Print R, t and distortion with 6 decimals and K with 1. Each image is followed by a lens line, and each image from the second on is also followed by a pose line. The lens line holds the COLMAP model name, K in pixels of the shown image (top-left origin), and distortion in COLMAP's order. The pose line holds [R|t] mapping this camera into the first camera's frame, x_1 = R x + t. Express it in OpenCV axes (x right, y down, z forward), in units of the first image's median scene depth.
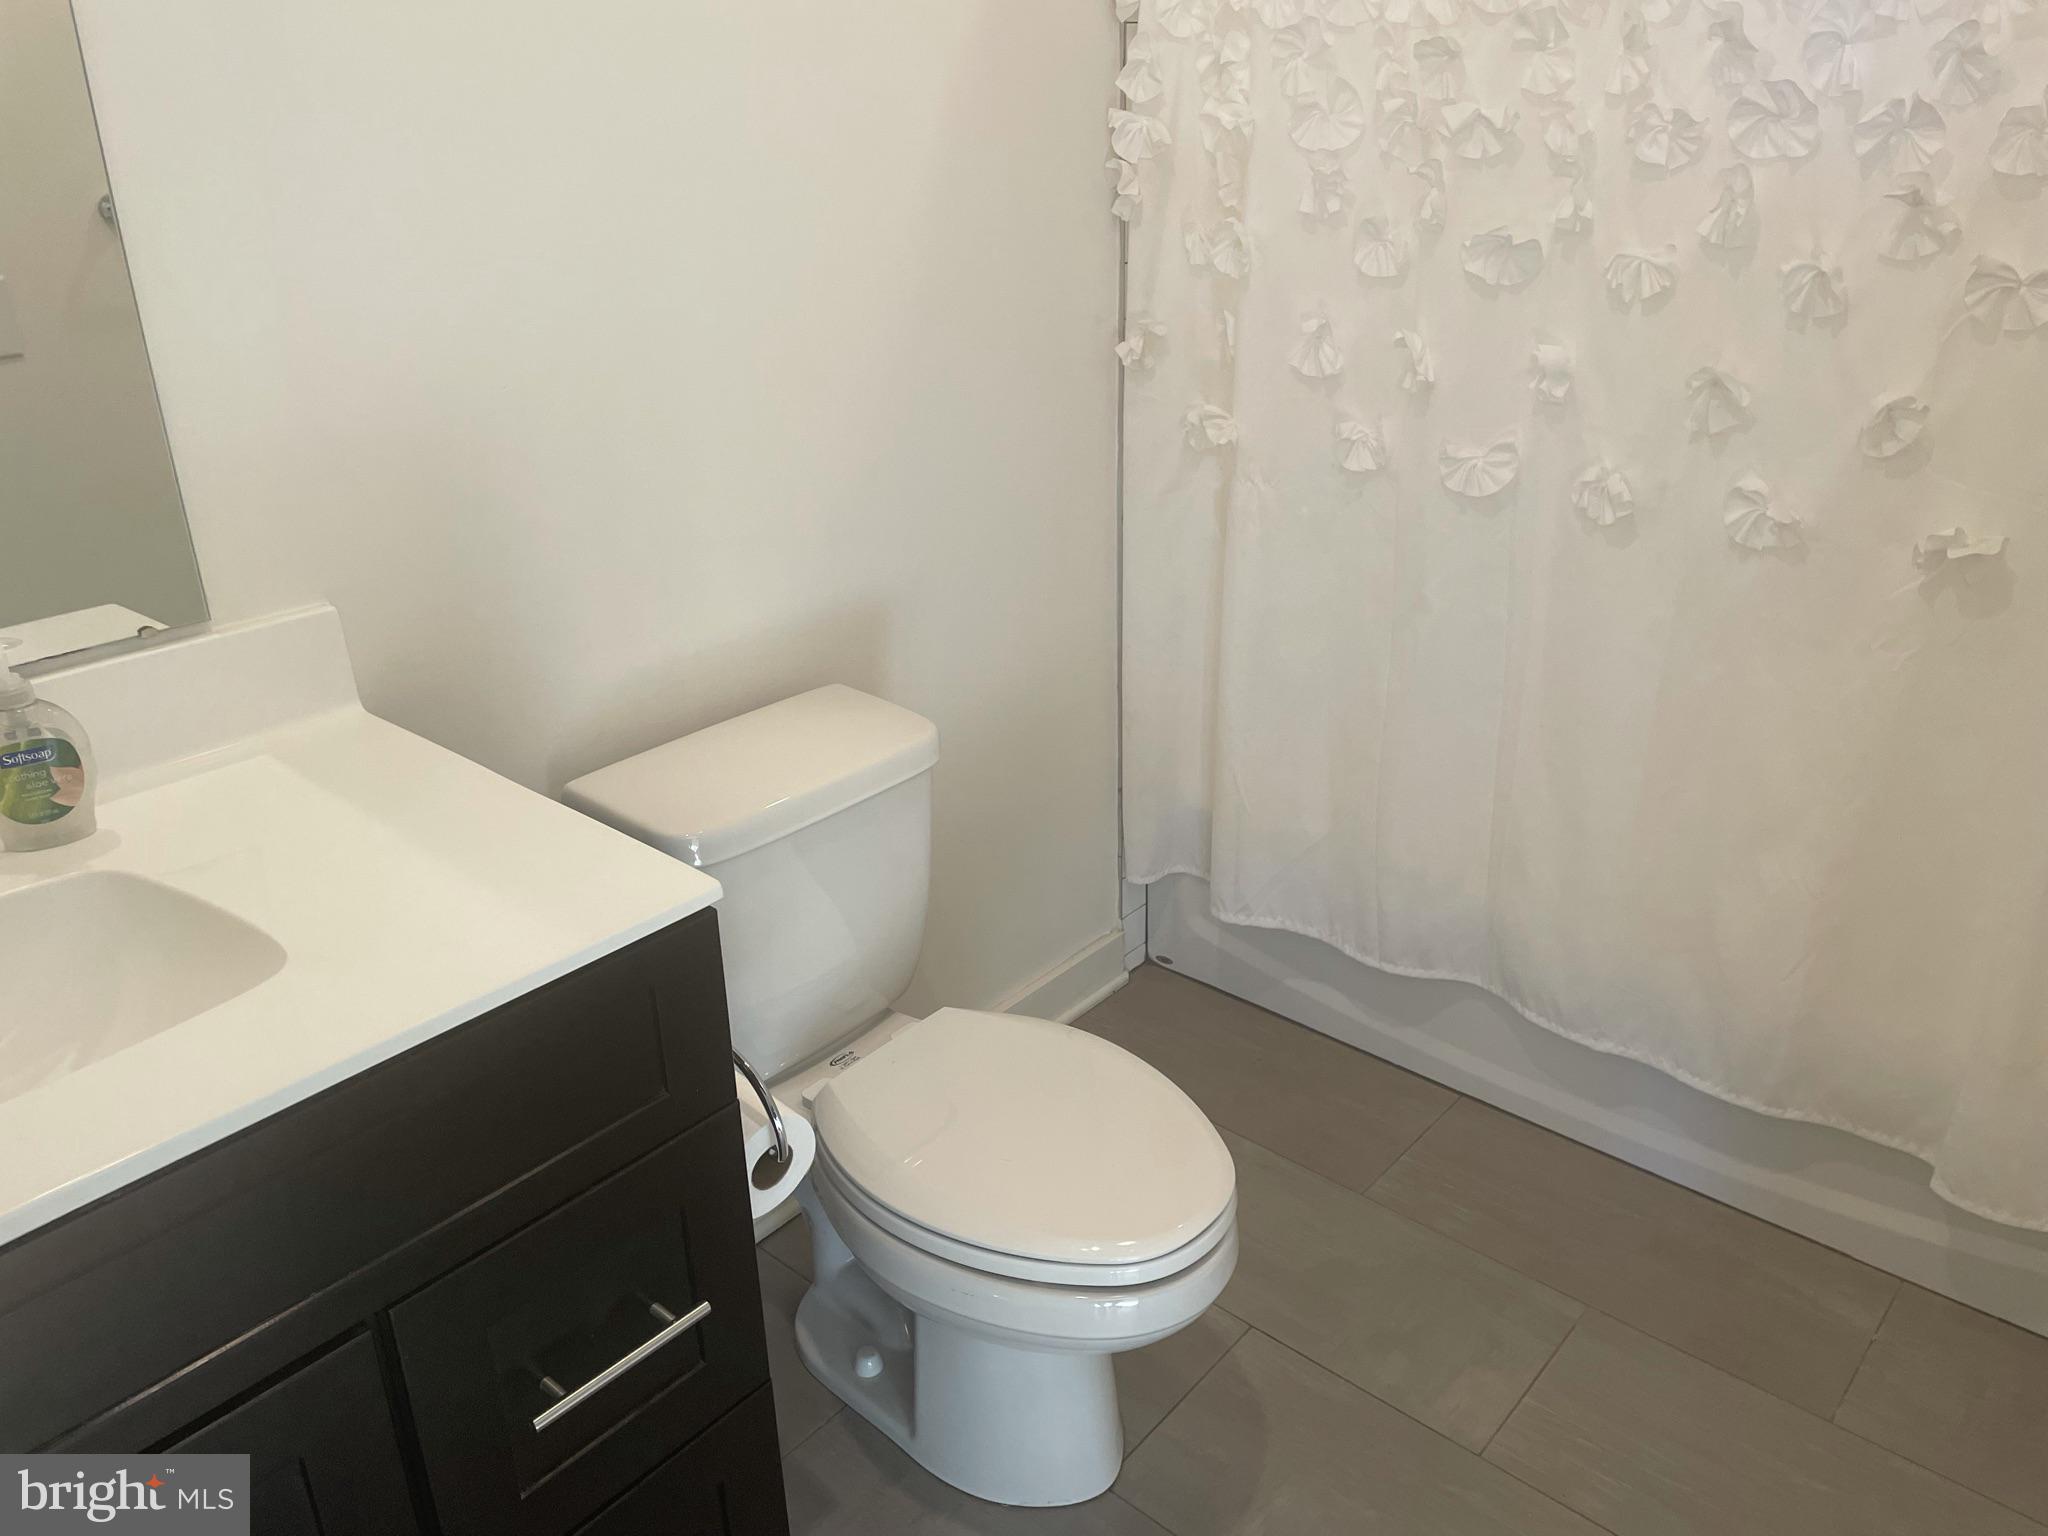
lens RADIAL K [[1540.8, 0, 1008.6], [0, 1540.8, 757.7], [0, 0, 1]] dist [0.082530, -0.091886]
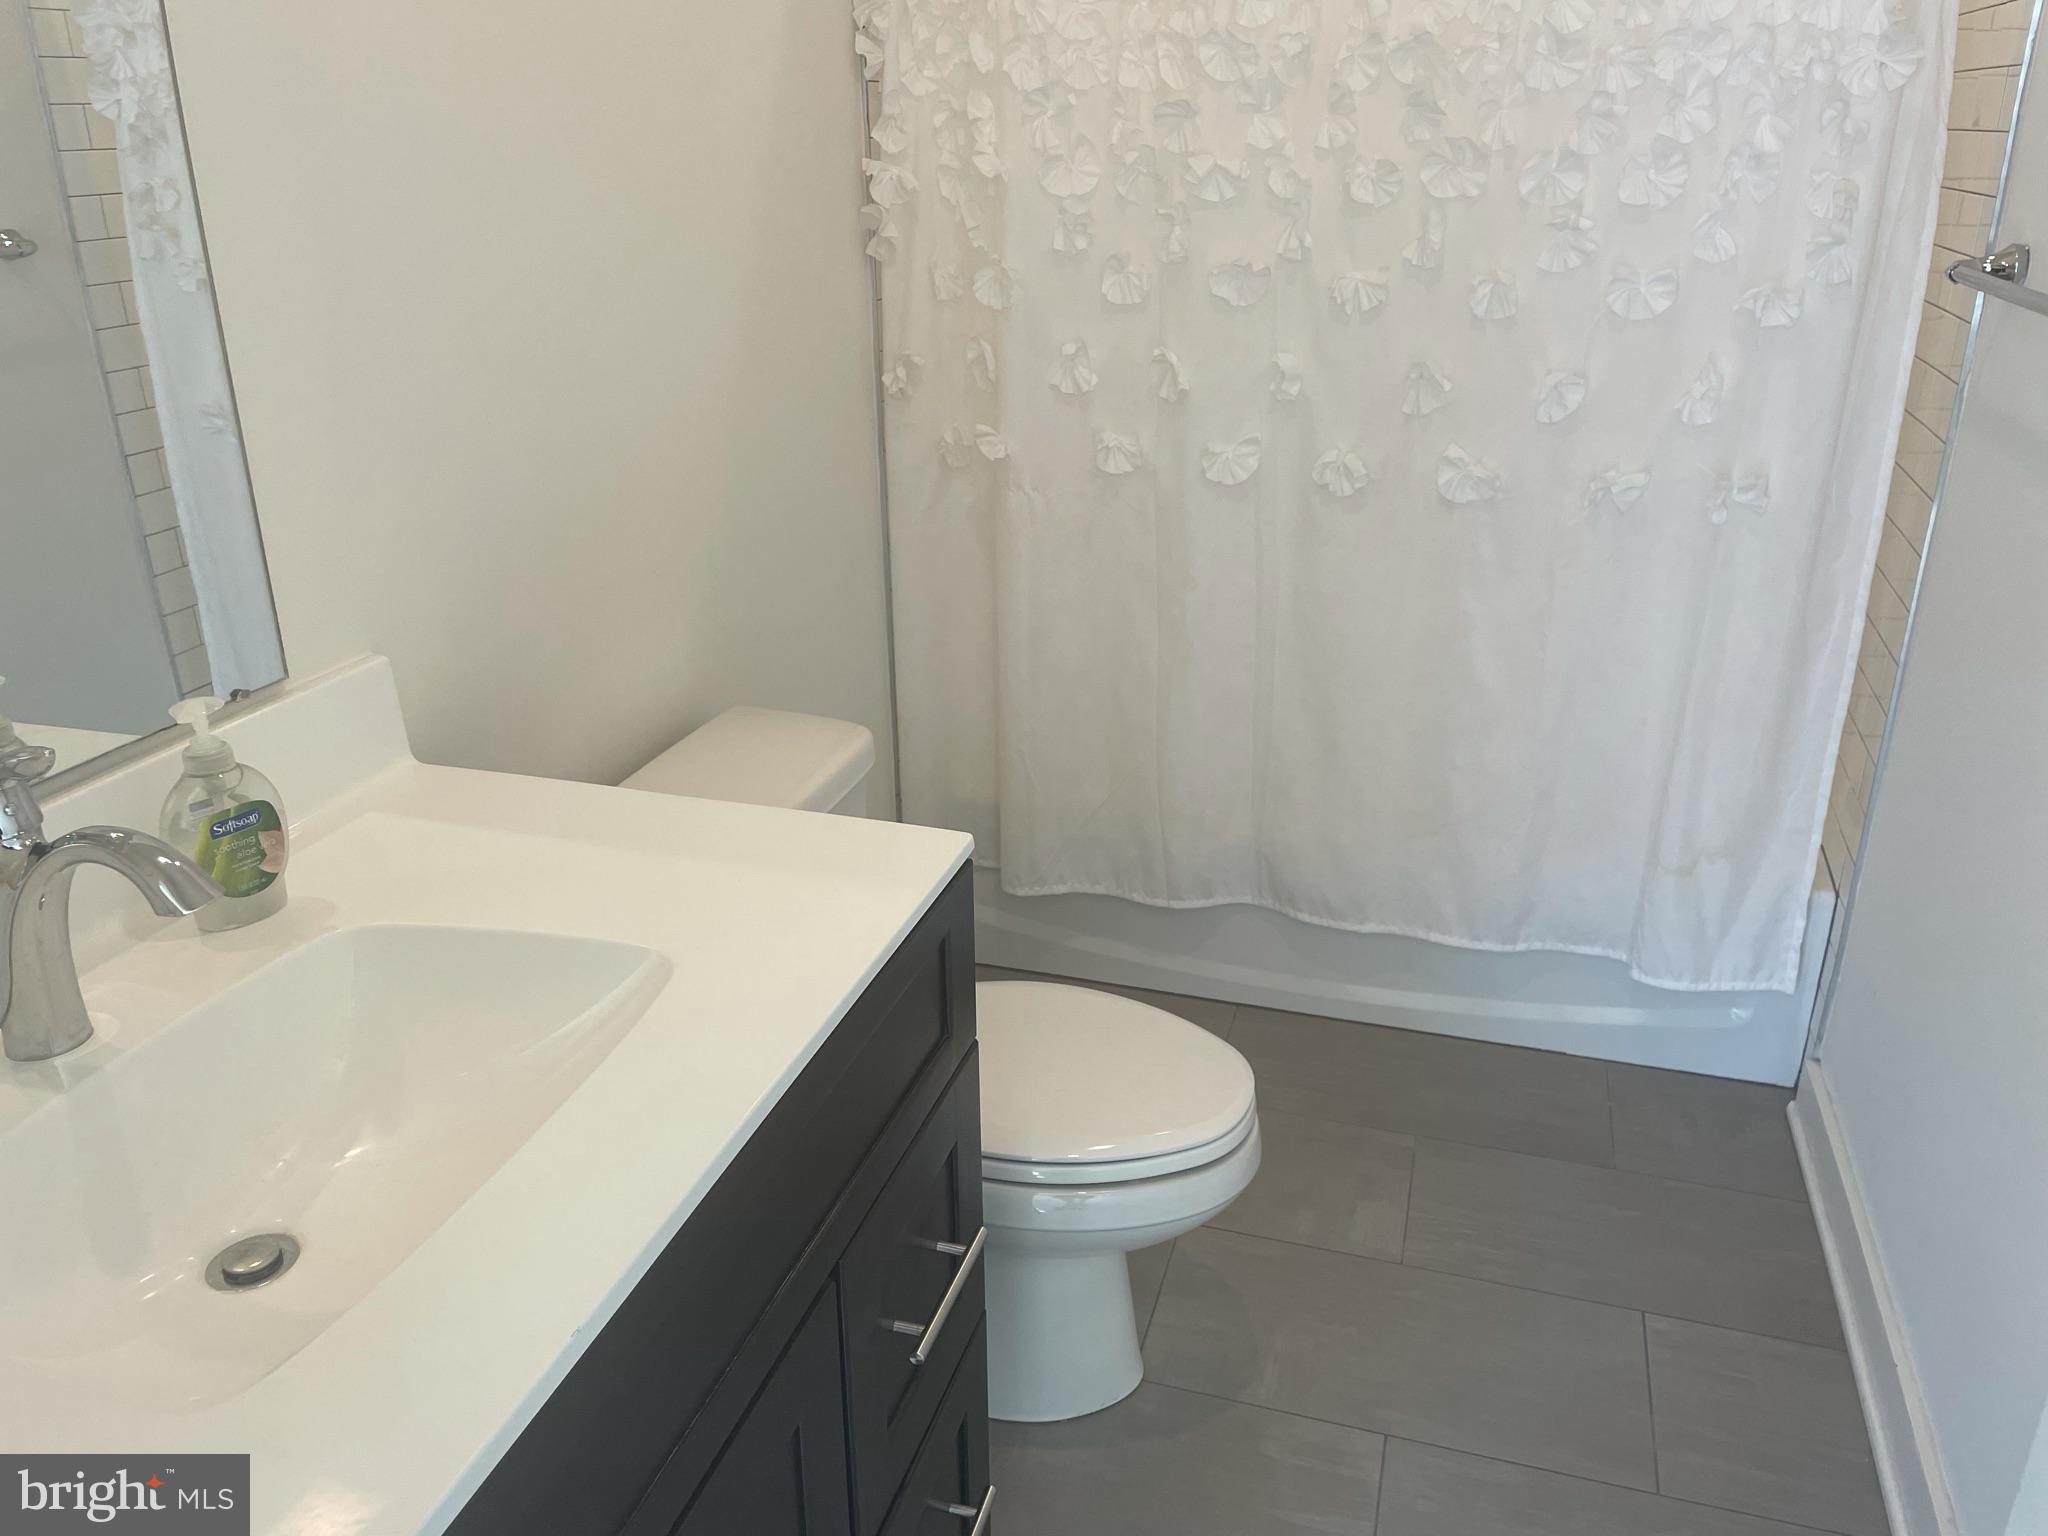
lens RADIAL K [[1540.8, 0, 1021.1], [0, 1540.8, 766.2], [0, 0, 1]] dist [0.082530, -0.091886]
pose [[0.911129, -0.141989, 0.386890, -0.339275], [0.155810, 0.987777, -0.004418, 0.025738], [-0.381534, 0.064306, 0.922115, -0.016299]]
